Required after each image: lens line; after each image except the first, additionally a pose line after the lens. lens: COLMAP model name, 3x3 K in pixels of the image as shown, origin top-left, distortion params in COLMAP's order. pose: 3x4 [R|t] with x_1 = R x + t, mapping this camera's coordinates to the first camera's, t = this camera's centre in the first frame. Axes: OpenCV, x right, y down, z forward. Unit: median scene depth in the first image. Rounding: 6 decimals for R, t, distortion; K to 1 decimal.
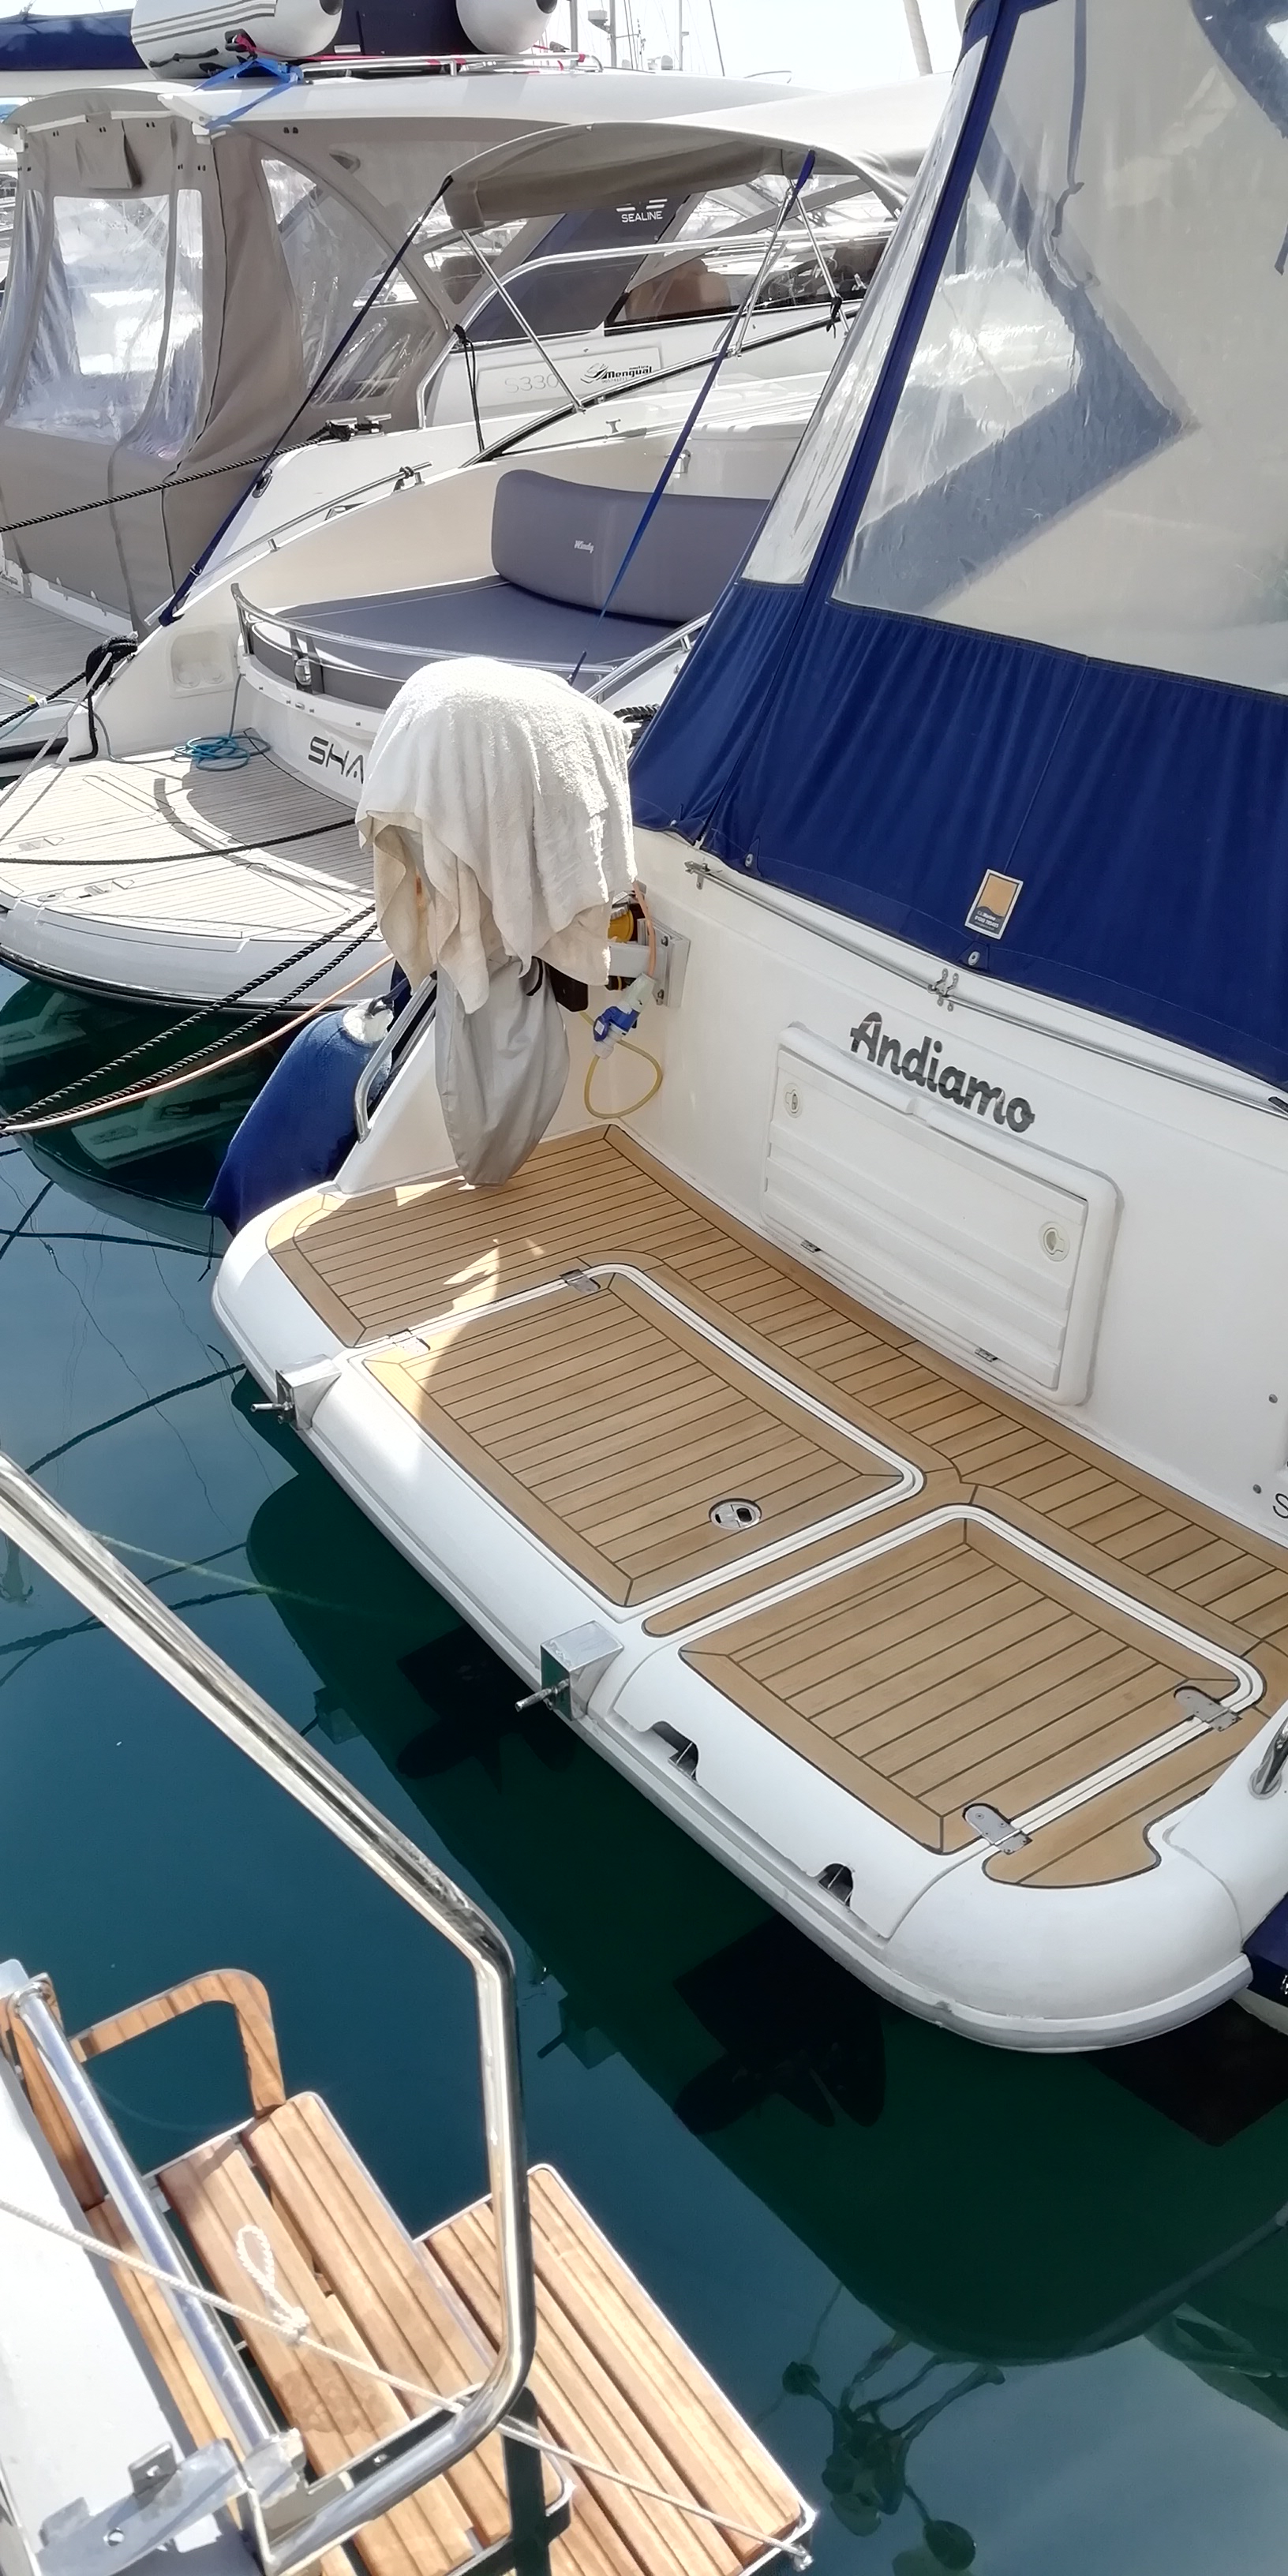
lens RADIAL K [[2002.5, 0, 644.7], [0, 2002.5, 1345.4], [0, 0, 1]] dist [-0.013928, -0.005762]
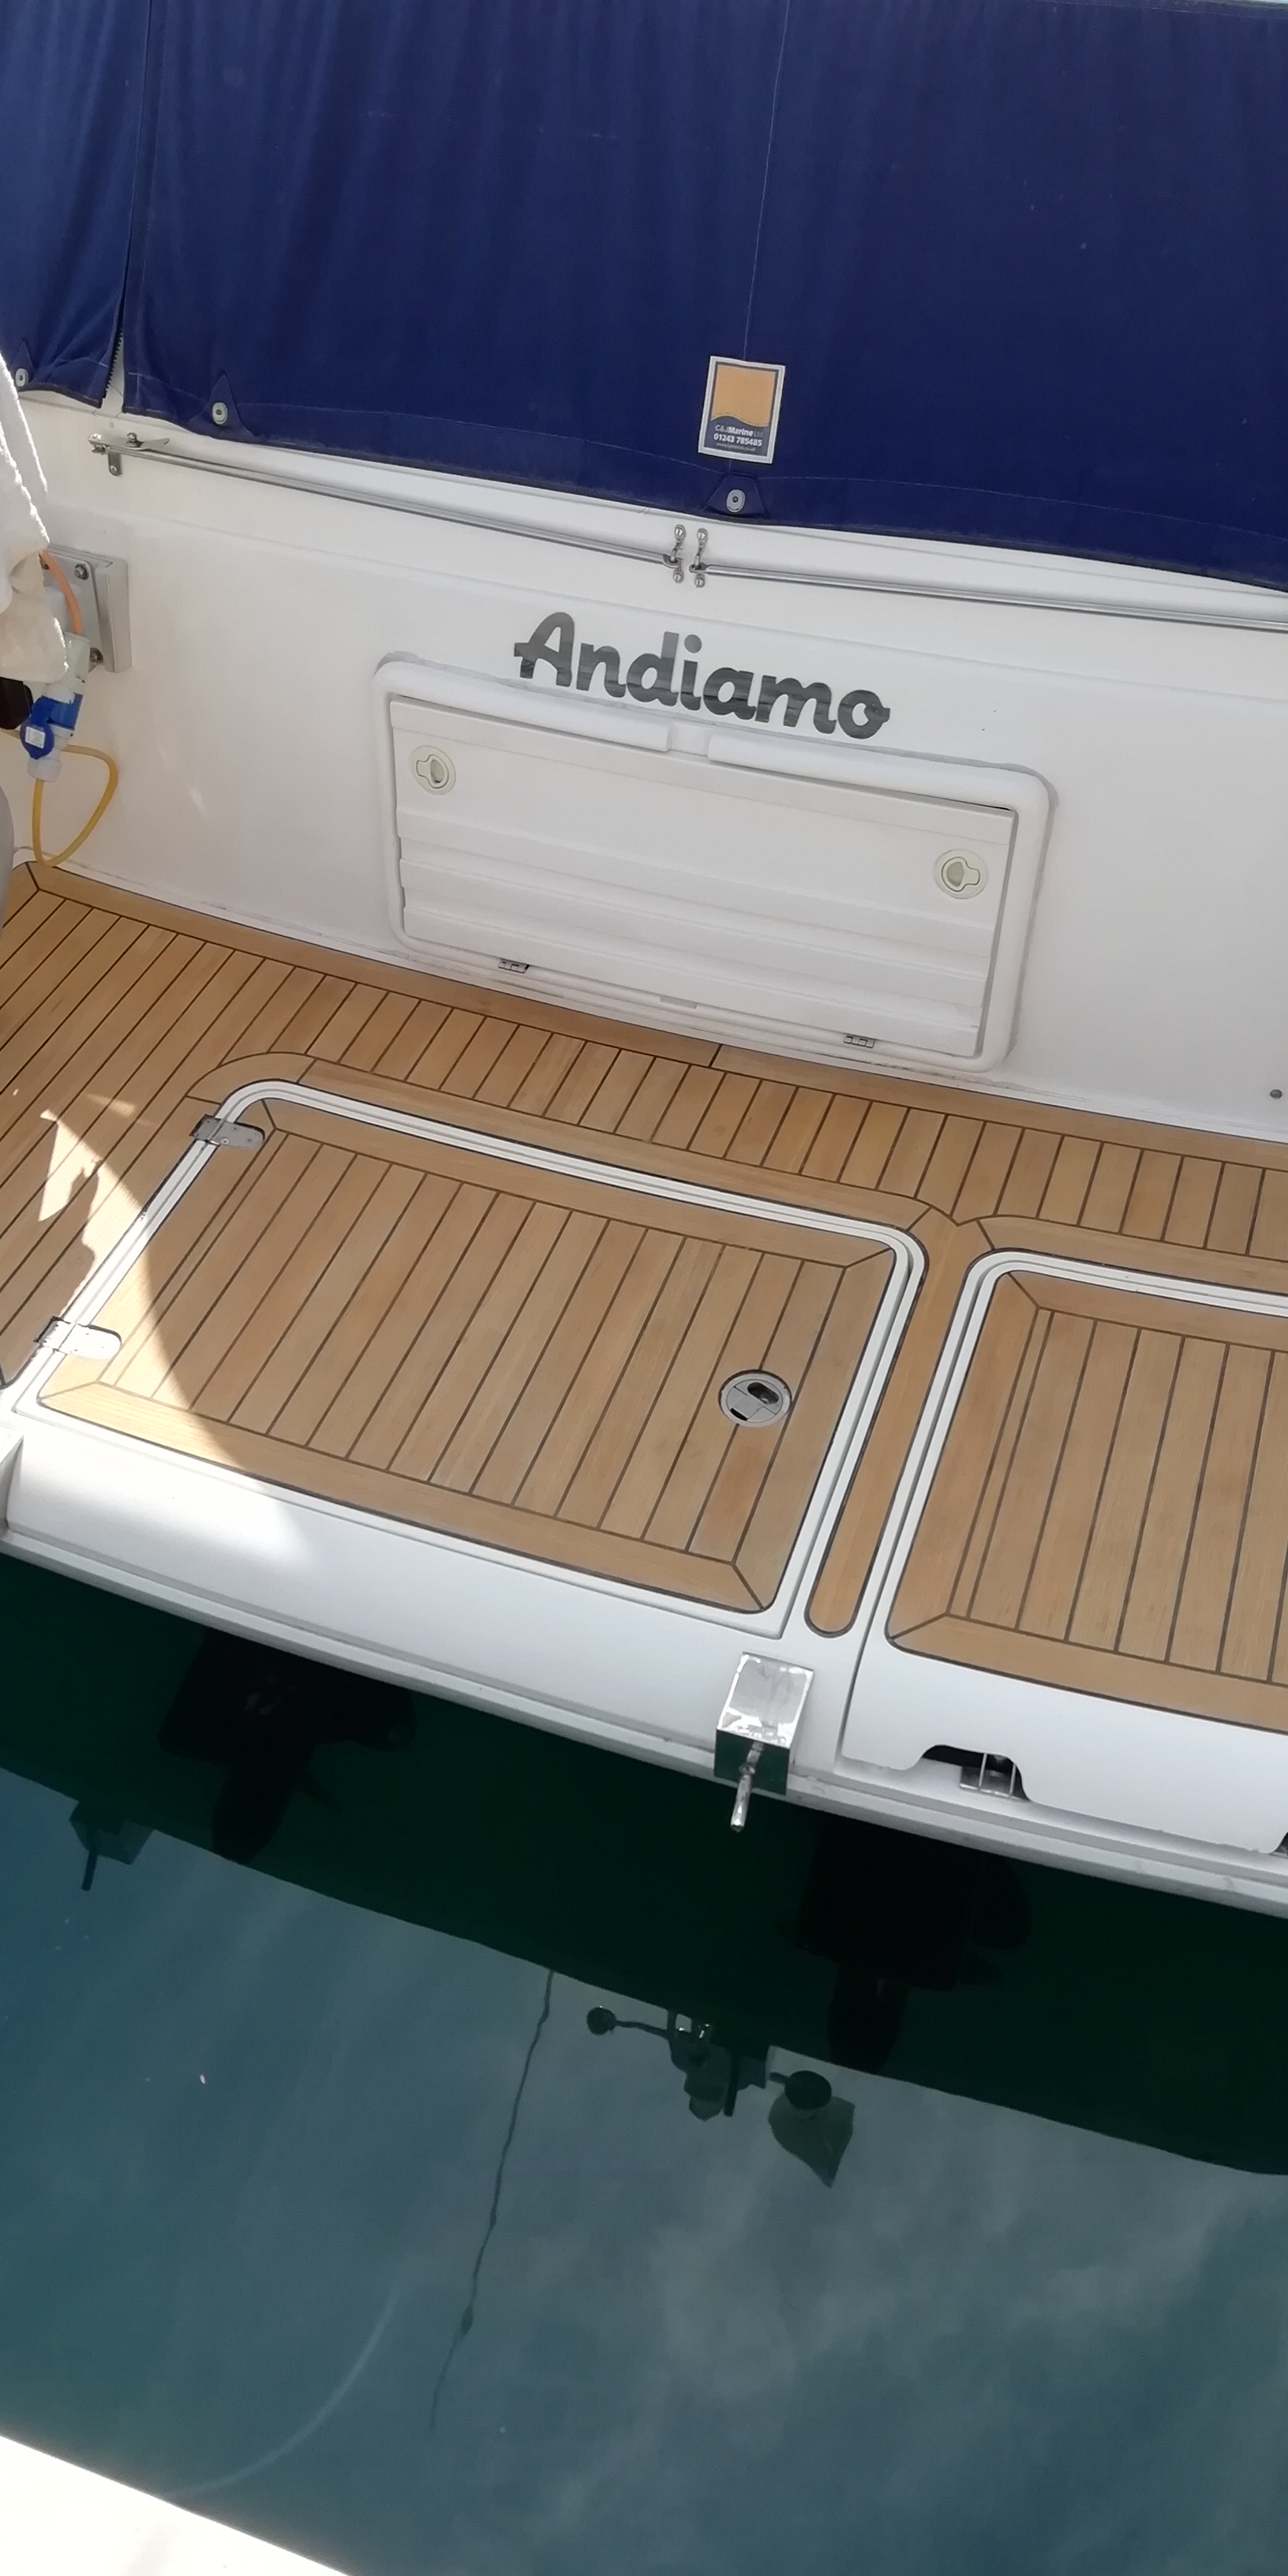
lens RADIAL K [[2002.5, 0, 644.7], [0, 2002.5, 1345.4], [0, 0, 1]] dist [-0.013928, -0.005762]
pose [[0.803112, -0.427558, 0.414976, -0.254285], [0.295033, 0.890457, 0.346471, -0.177388], [-0.517655, -0.155823, 0.841280, 0.394422]]
